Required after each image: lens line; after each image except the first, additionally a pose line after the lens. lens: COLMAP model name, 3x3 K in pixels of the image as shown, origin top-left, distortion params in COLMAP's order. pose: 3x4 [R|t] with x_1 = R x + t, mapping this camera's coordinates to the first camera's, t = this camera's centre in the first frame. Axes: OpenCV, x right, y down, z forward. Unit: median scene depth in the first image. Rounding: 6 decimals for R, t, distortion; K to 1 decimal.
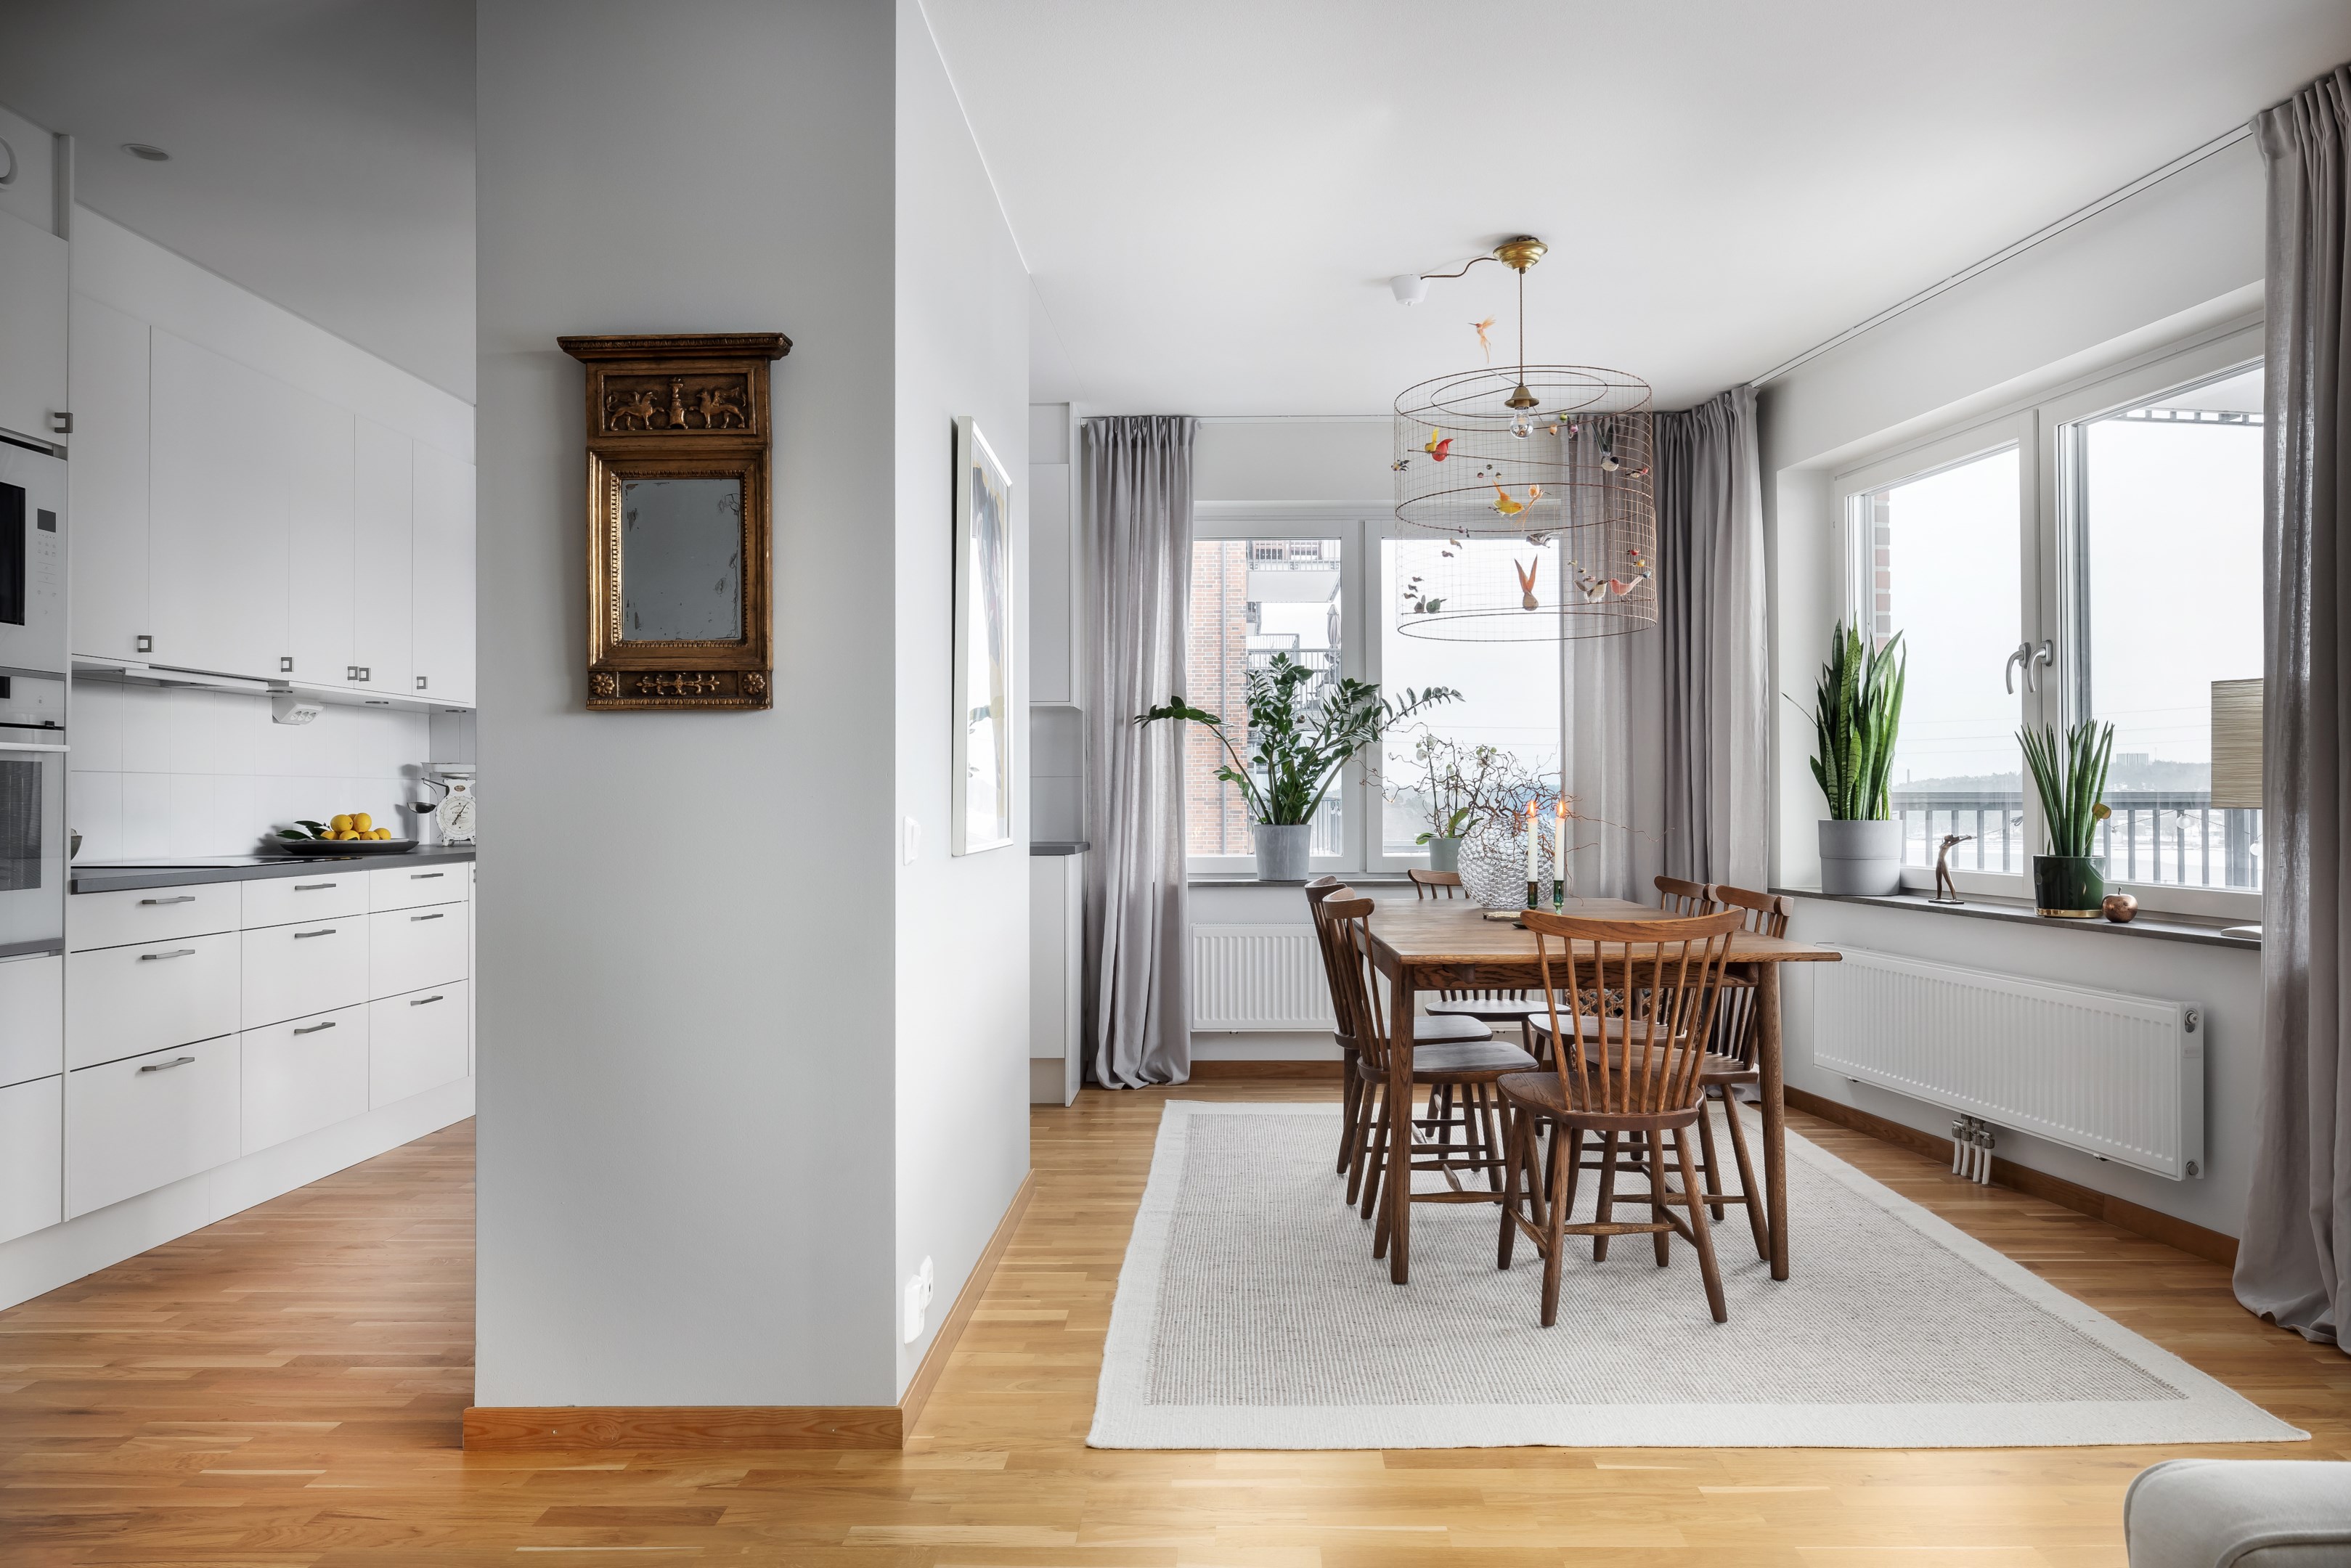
lens RADIAL K [[1615.3, 0, 1245.5], [0, 1615.3, 778.7], [0, 0, 1]] dist [-0.000800, -0.001036]
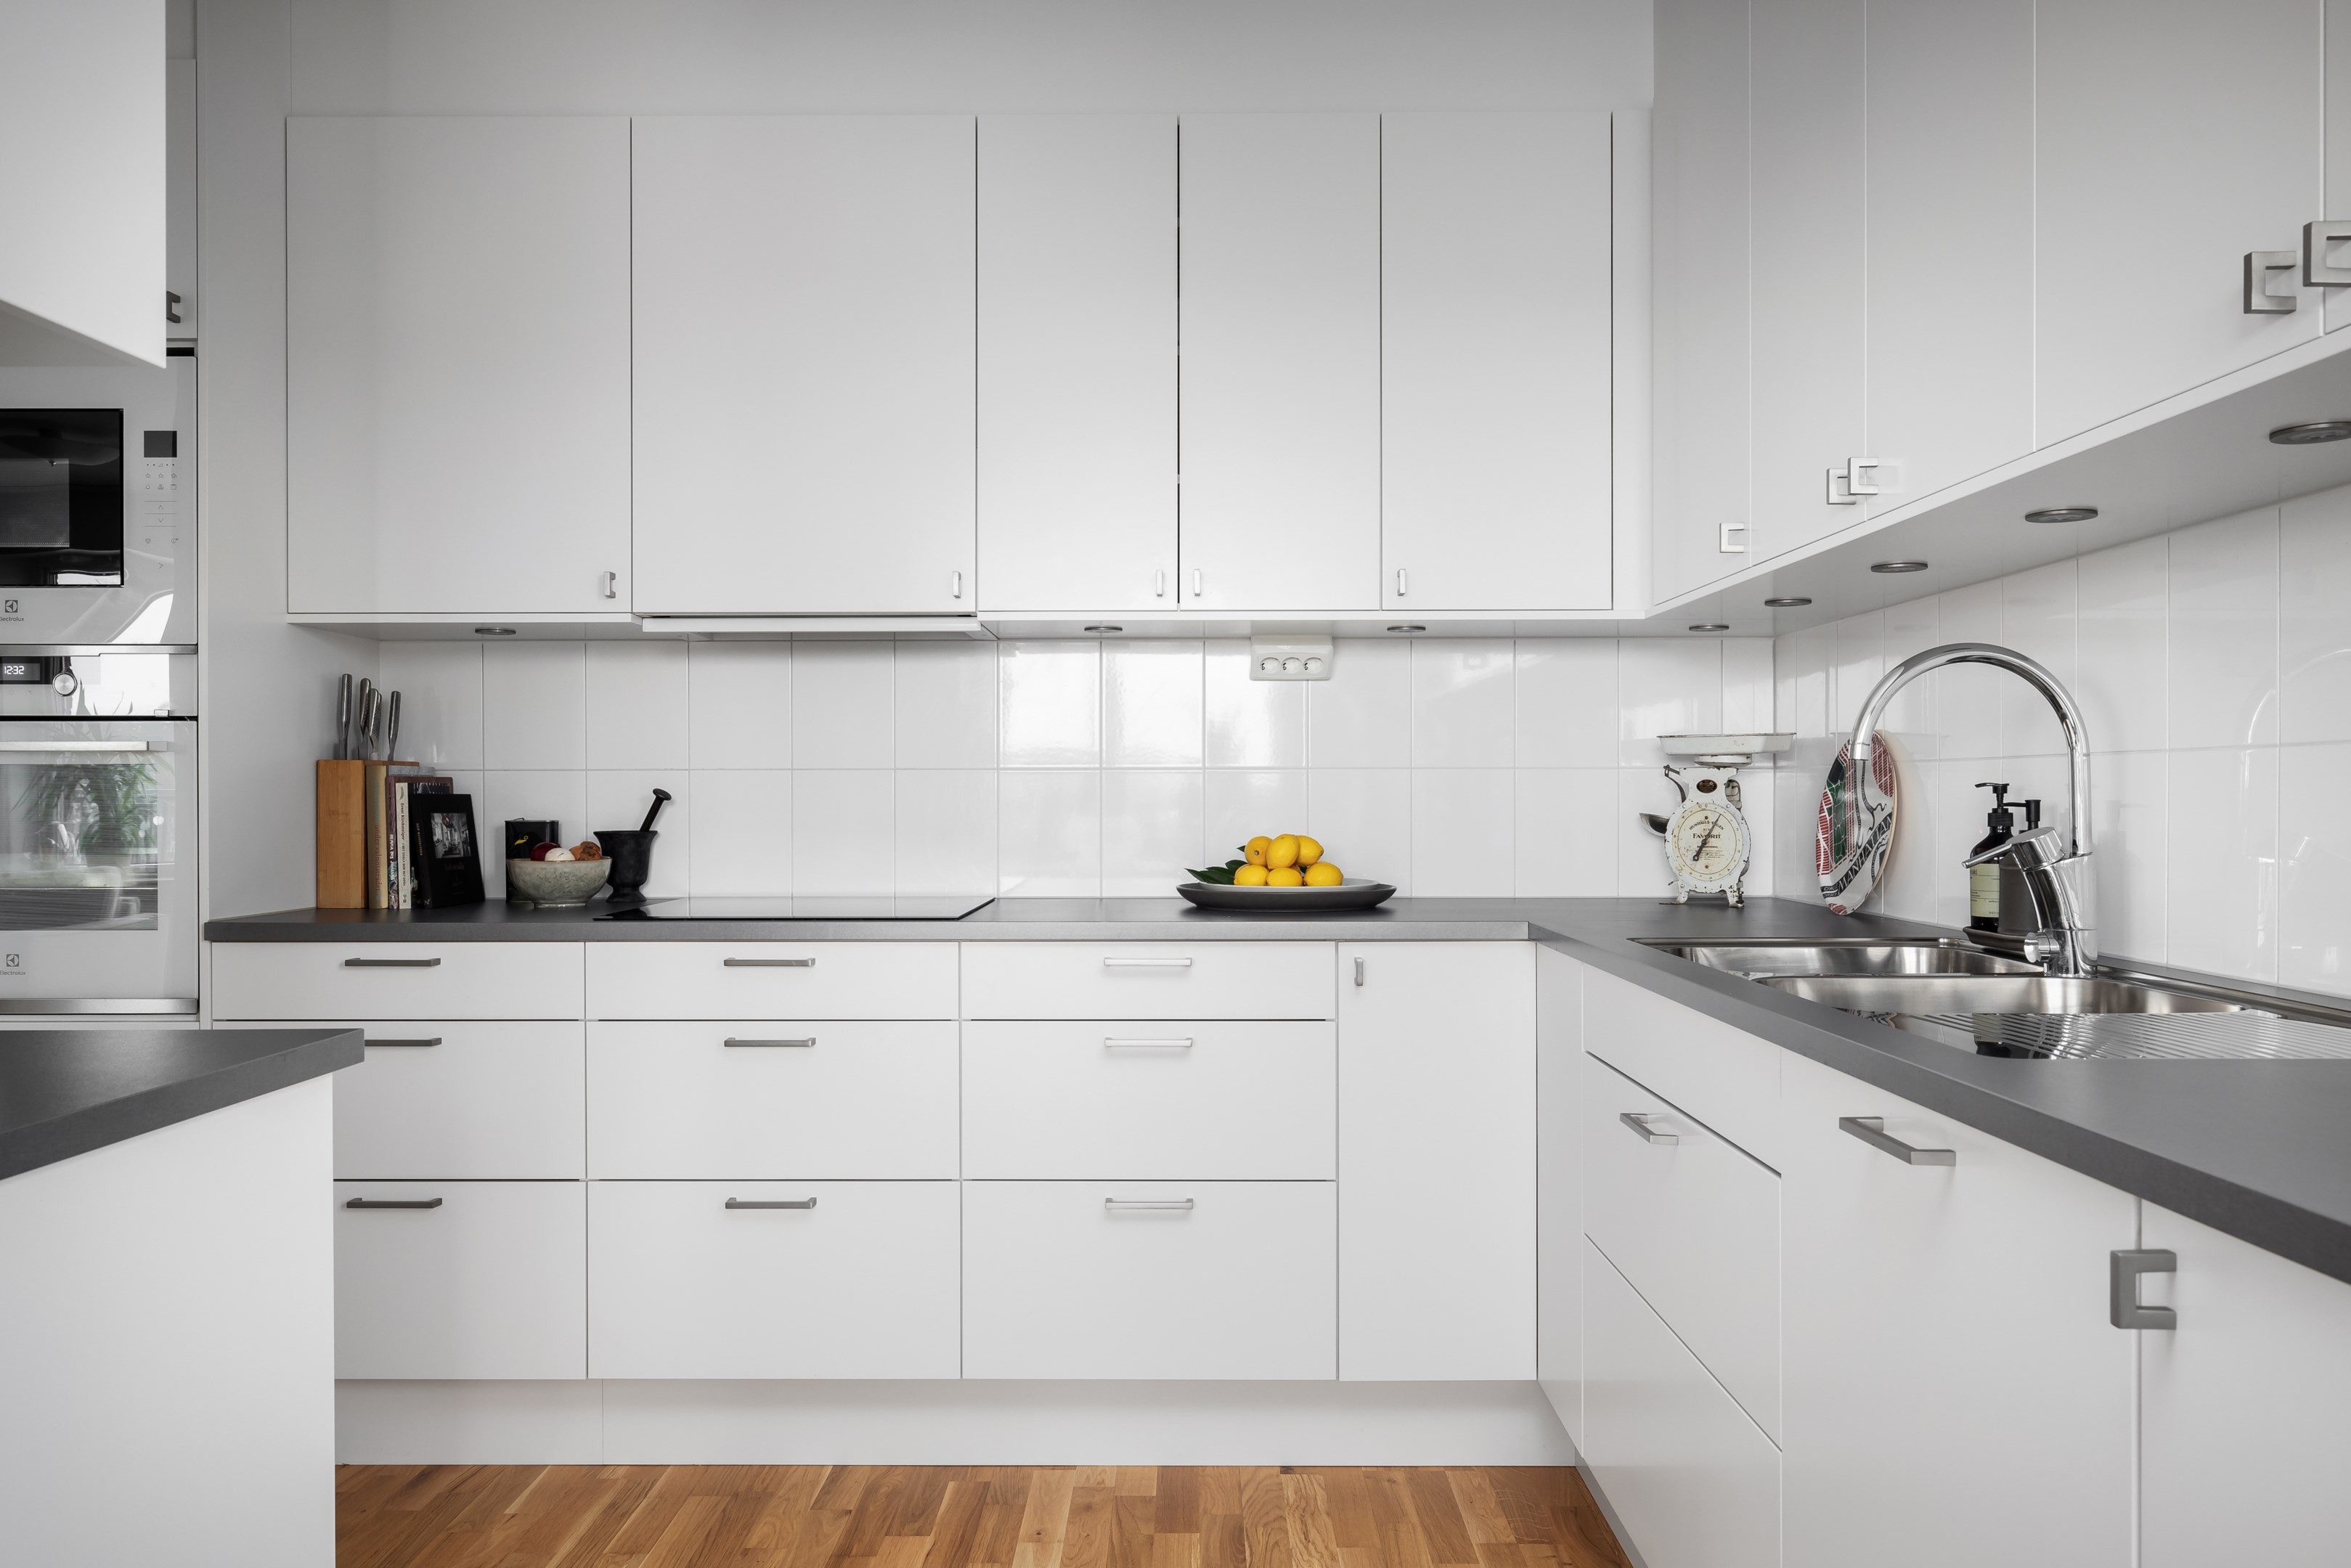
lens RADIAL K [[1673.1, 0, 1174.9], [0, 1673.1, 820.1], [0, 0, 1]] dist [0.001911, -0.000507]
pose [[-0.006391, 0.016803, -0.999838, 0.034498], [0.015182, 0.999745, 0.016705, 0.008793], [0.999864, -0.015073, -0.006645, 1.409933]]
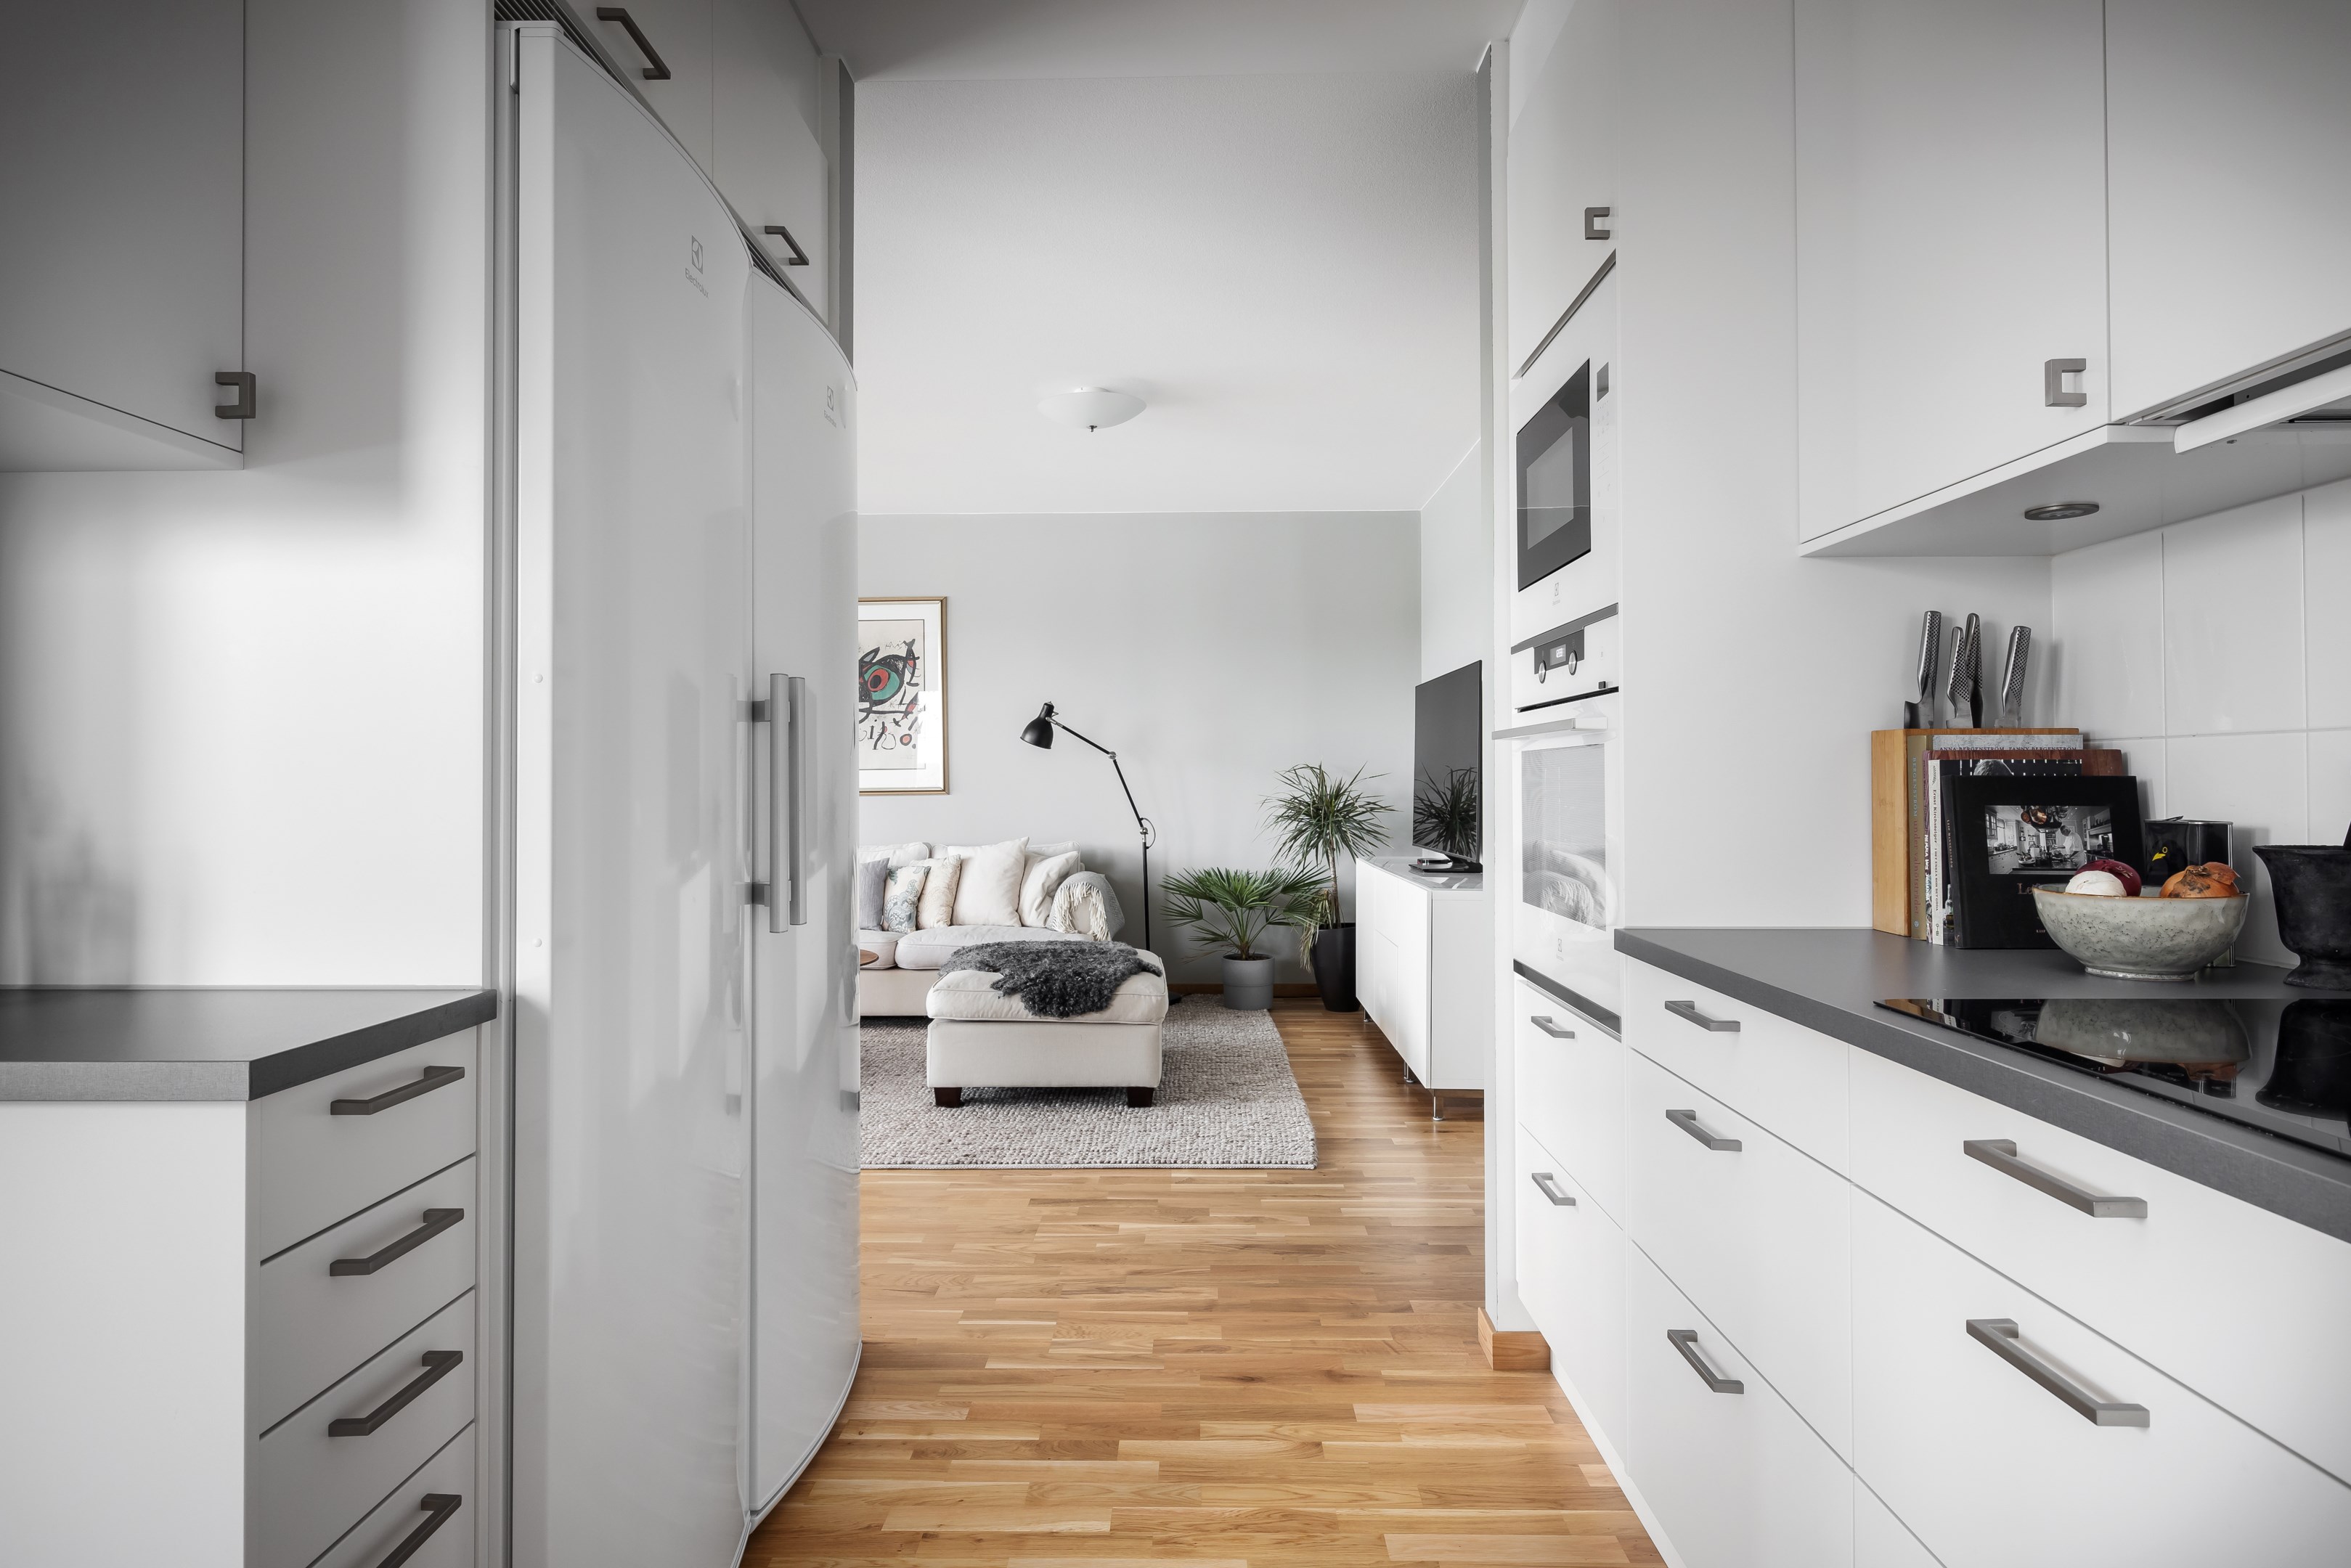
lens RADIAL K [[1293.7, 0, 1168.5], [0, 1293.7, 771.0], [0, 0, 1]] dist [0.000550, 0.000142]
pose [[-0.999891, 0.002307, 0.014603, -0.543183], [0.001967, 0.999728, -0.023228, 0.011593], [-0.014653, -0.023197, -0.999624, 1.467472]]
